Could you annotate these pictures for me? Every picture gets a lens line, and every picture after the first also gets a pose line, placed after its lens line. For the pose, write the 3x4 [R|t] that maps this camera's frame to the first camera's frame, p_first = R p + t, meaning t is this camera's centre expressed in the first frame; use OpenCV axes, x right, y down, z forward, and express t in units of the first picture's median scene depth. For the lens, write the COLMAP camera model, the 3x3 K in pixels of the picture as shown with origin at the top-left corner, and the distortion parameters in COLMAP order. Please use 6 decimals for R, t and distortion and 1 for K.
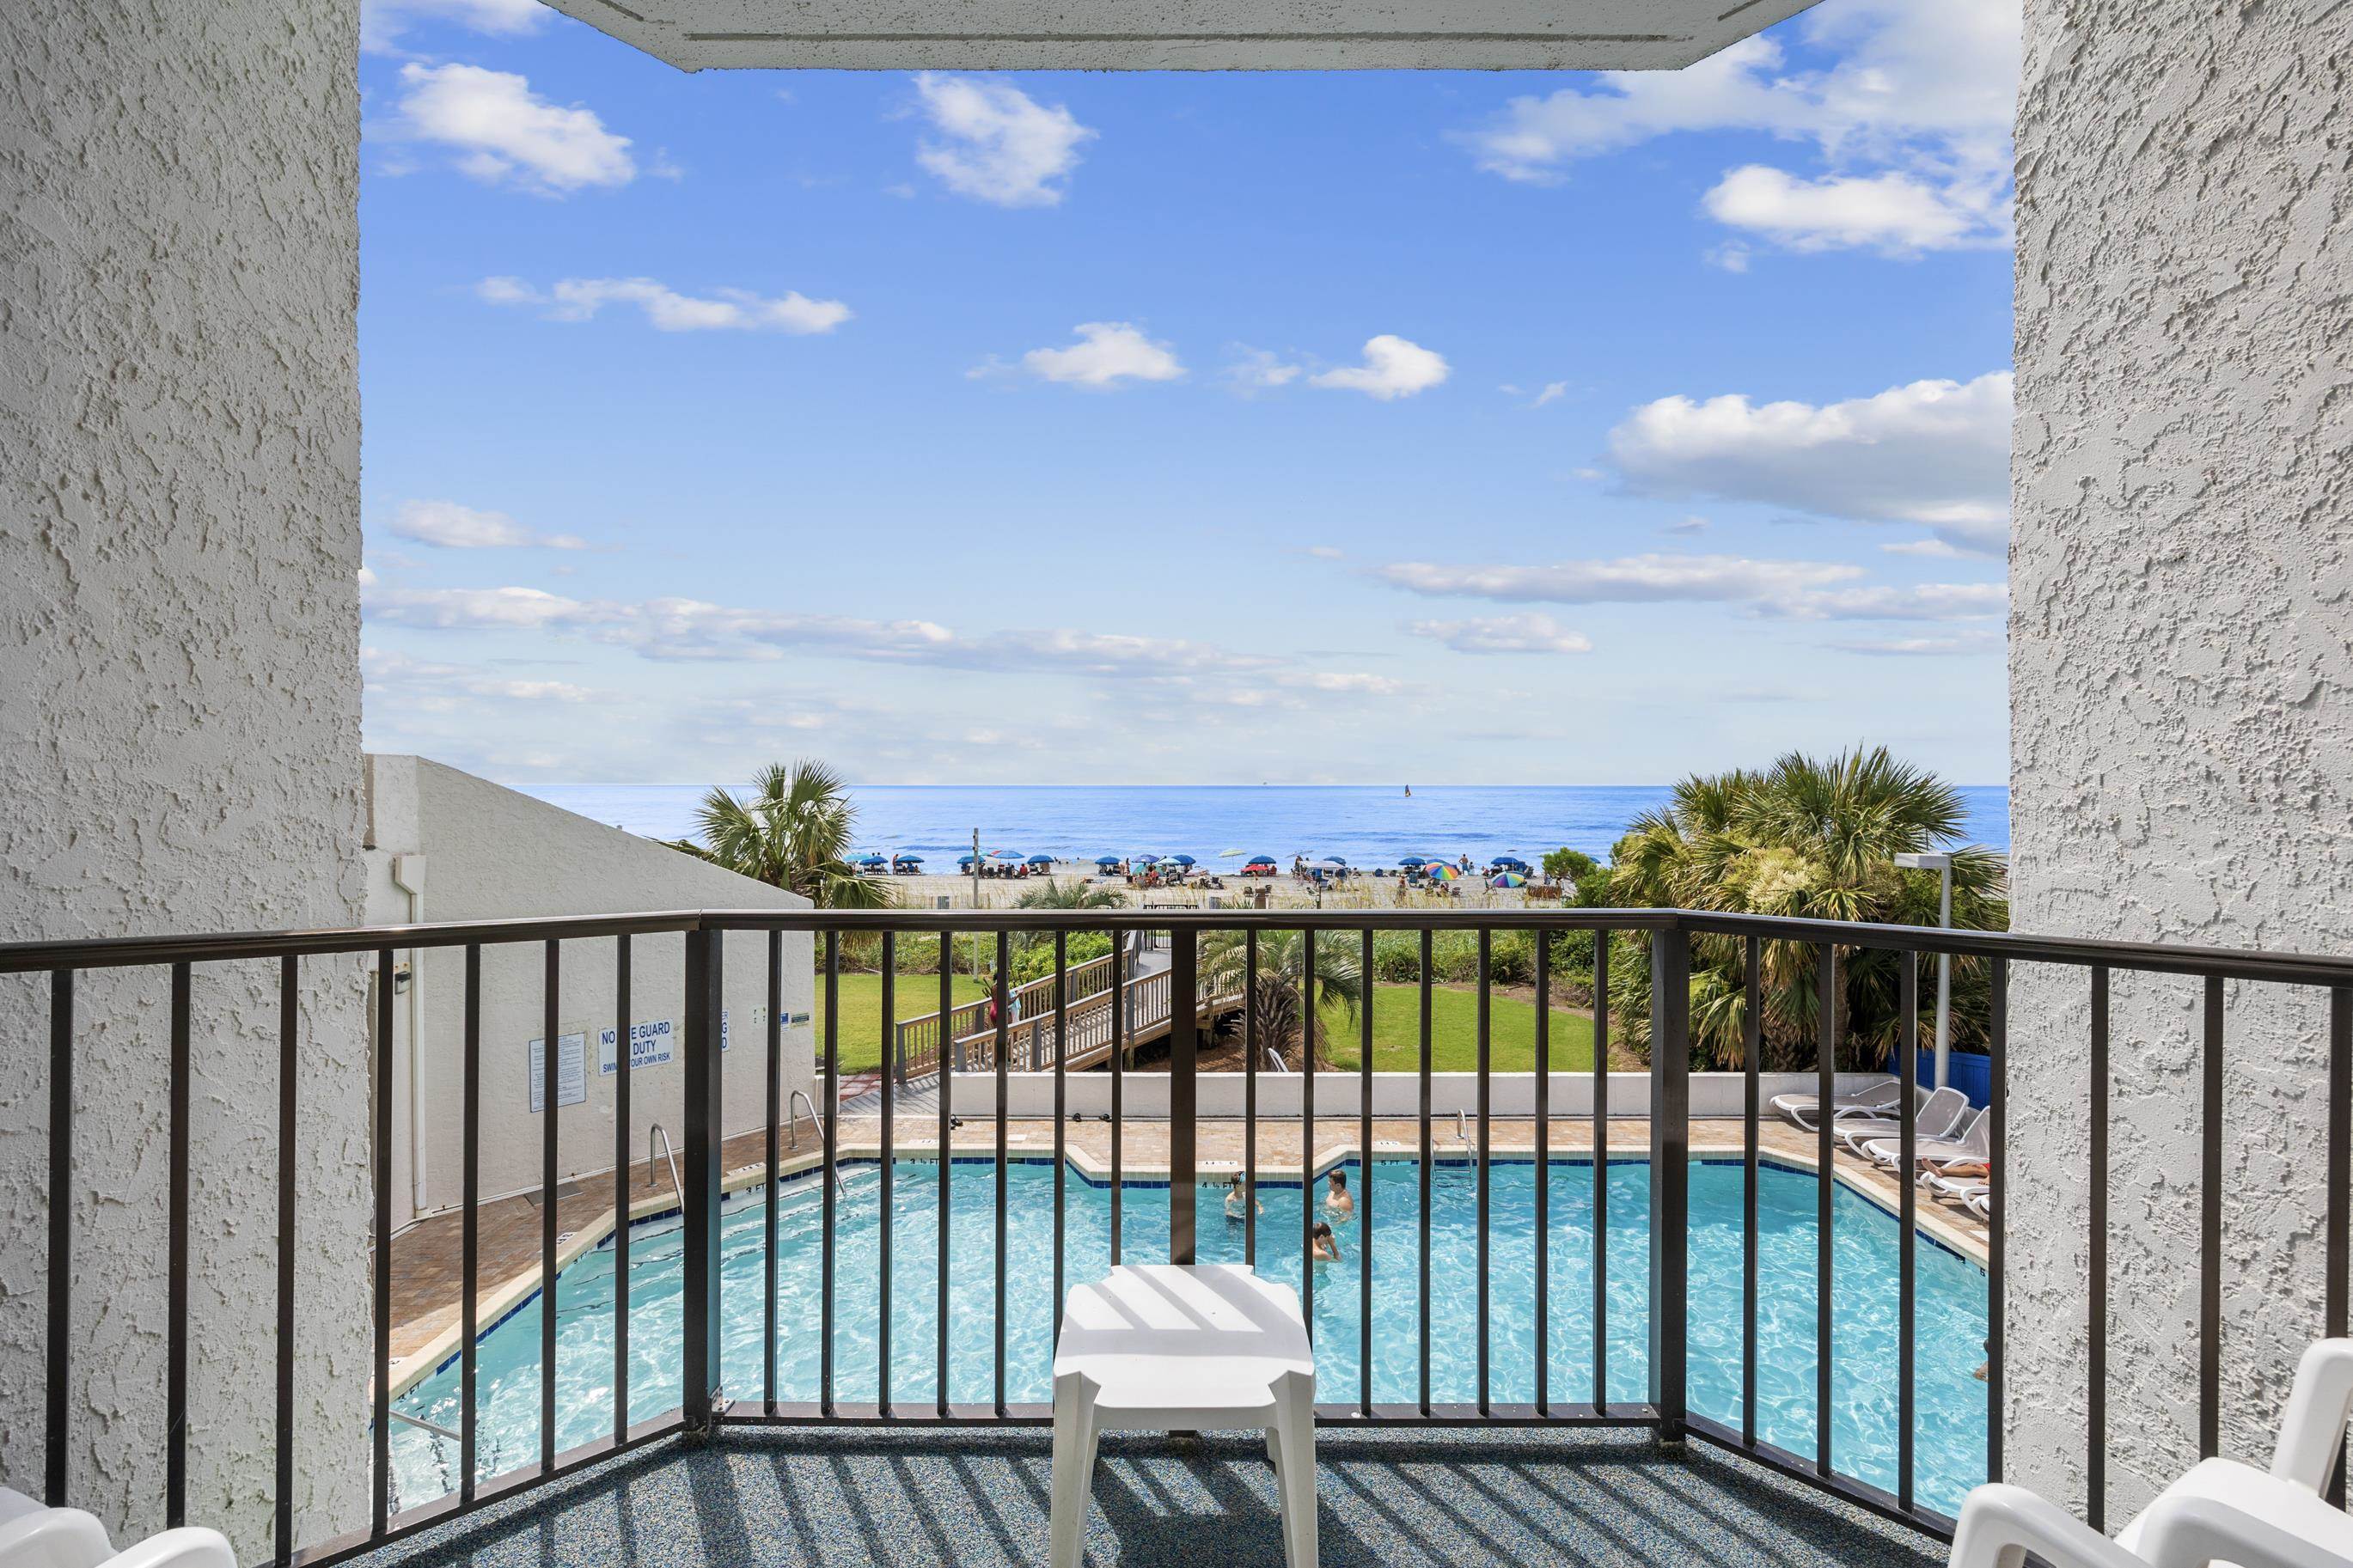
lens RADIAL K [[891.9, 0, 1184.8], [0, 891.9, 815.7], [0, 0, 1]] dist [0.000503, -0.000703]
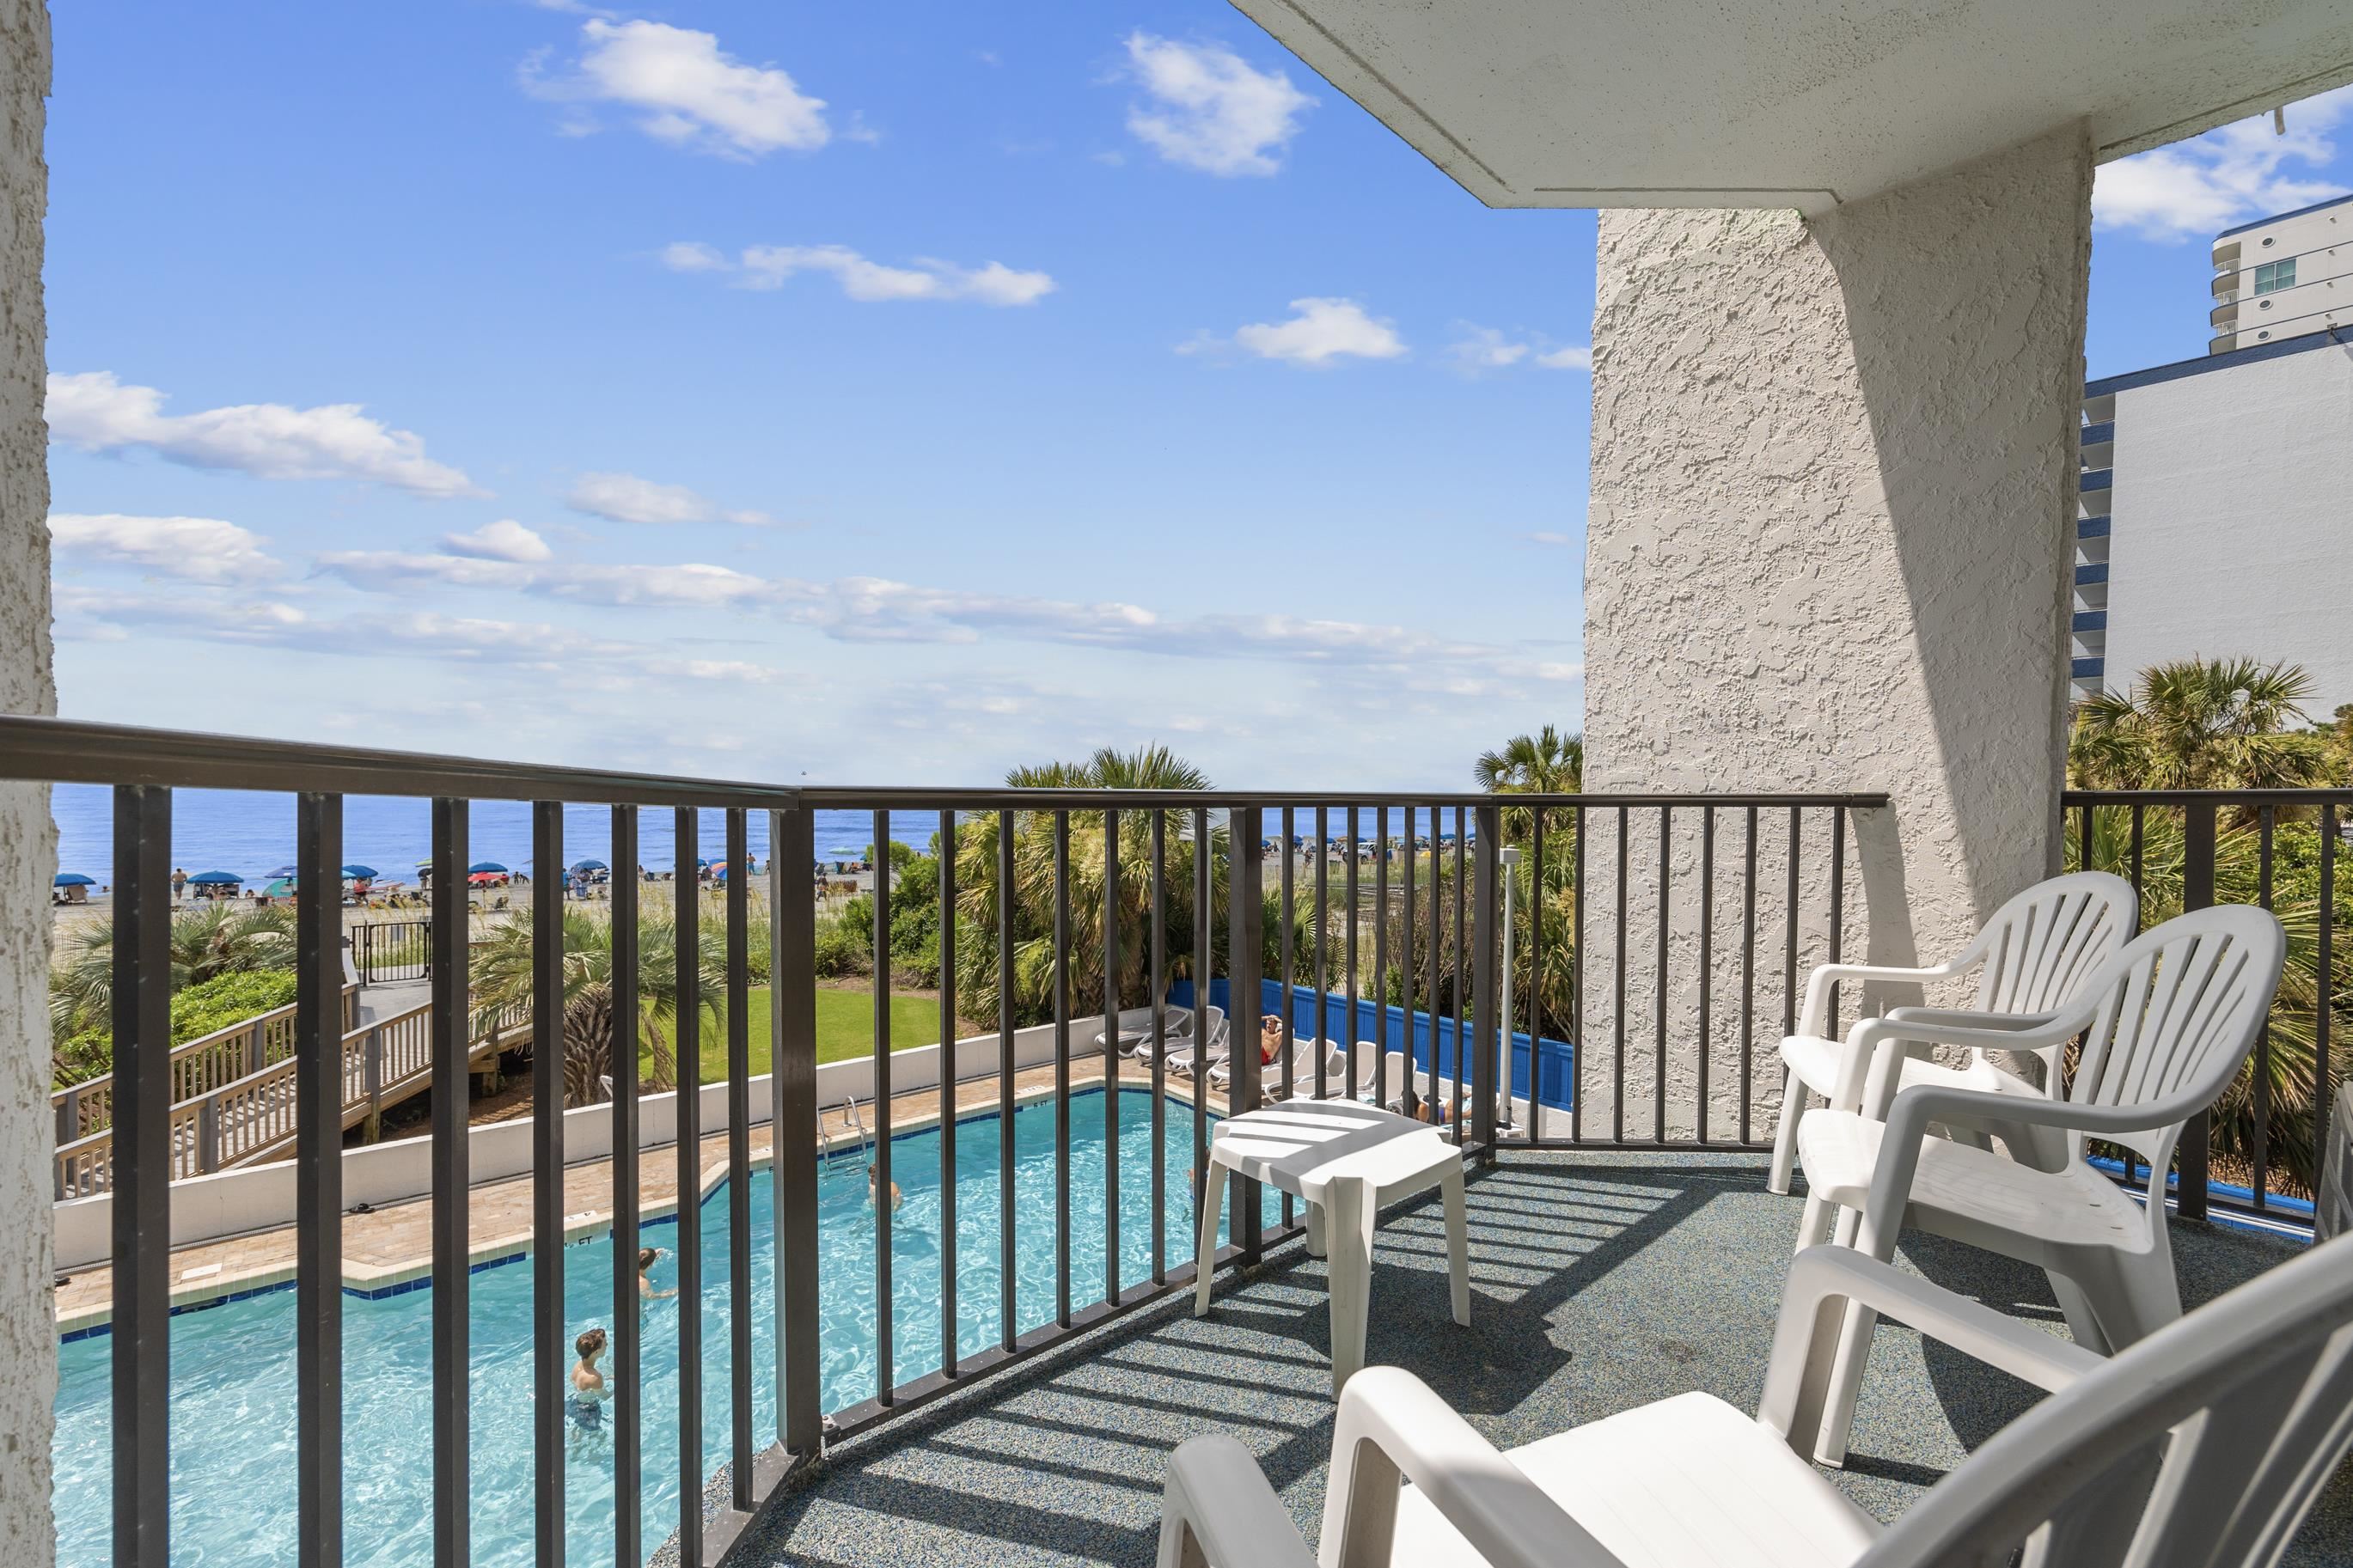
lens RADIAL K [[891.9, 0, 1184.8], [0, 891.9, 815.7], [0, 0, 1]] dist [0.000503, -0.000703]
pose [[0.766002, -0.007844, 0.642790, -0.840867], [-0.001028, 0.999909, 0.013427, 0.135304], [-0.642837, -0.010946, 0.765925, 0.236701]]
